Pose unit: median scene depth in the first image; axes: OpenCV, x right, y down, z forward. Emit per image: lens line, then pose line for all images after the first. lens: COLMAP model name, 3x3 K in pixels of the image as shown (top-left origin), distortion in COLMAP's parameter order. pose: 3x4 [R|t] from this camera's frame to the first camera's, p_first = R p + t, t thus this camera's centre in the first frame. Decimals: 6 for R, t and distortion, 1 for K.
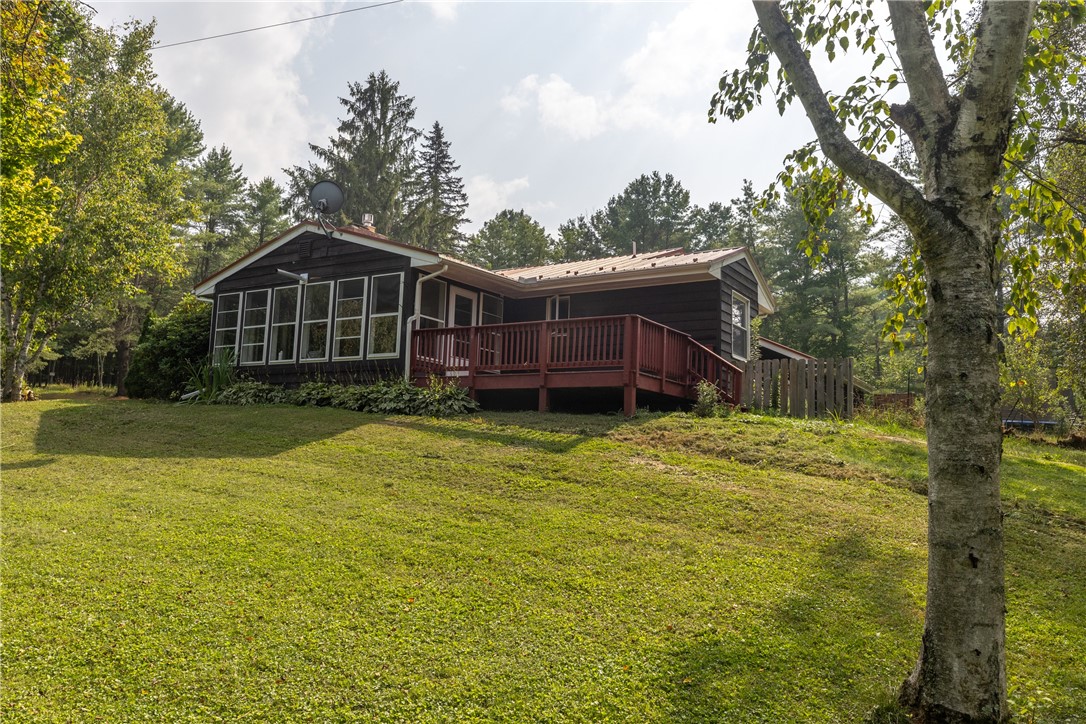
lens RADIAL K [[853.7, 0, 543.0], [0, 853.7, 362.0], [0, 0, 1]] dist [-0.000811, 0.002385]
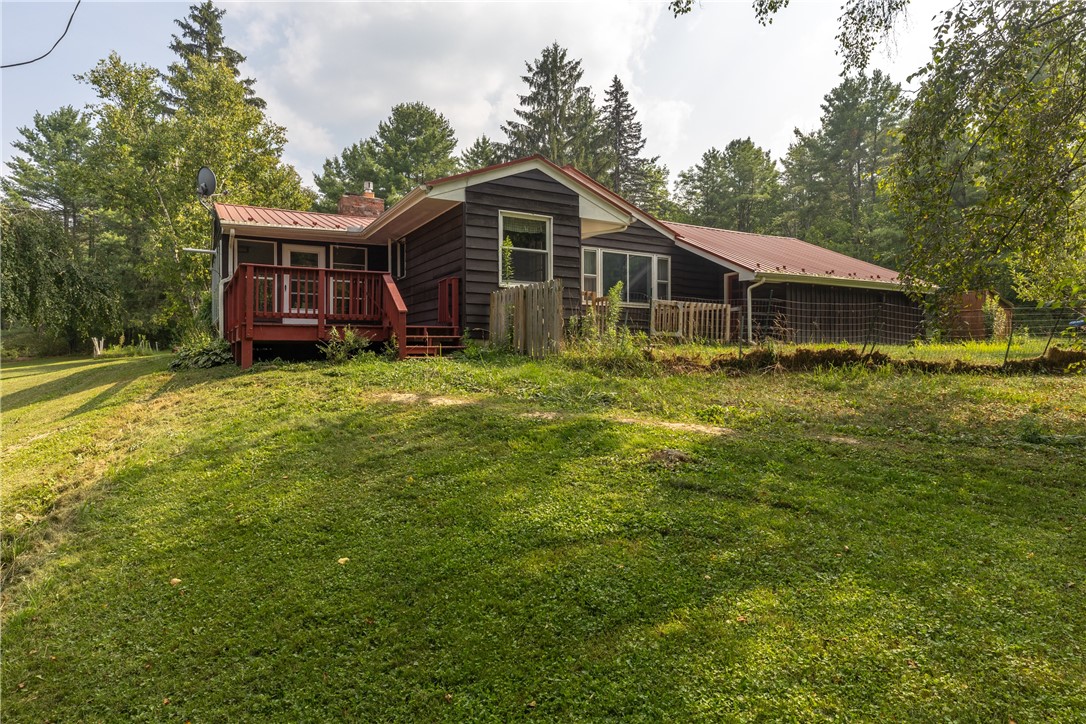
lens RADIAL K [[655.4, 0, 543.0], [0, 655.4, 362.0], [0, 0, 1]] dist [0.004763, 0.000088]
pose [[0.863873, -0.029871, -0.502823, 0.238296], [0.089868, 0.991364, 0.095503, 0.004065], [0.495628, -0.127691, 0.859097, 0.166990]]
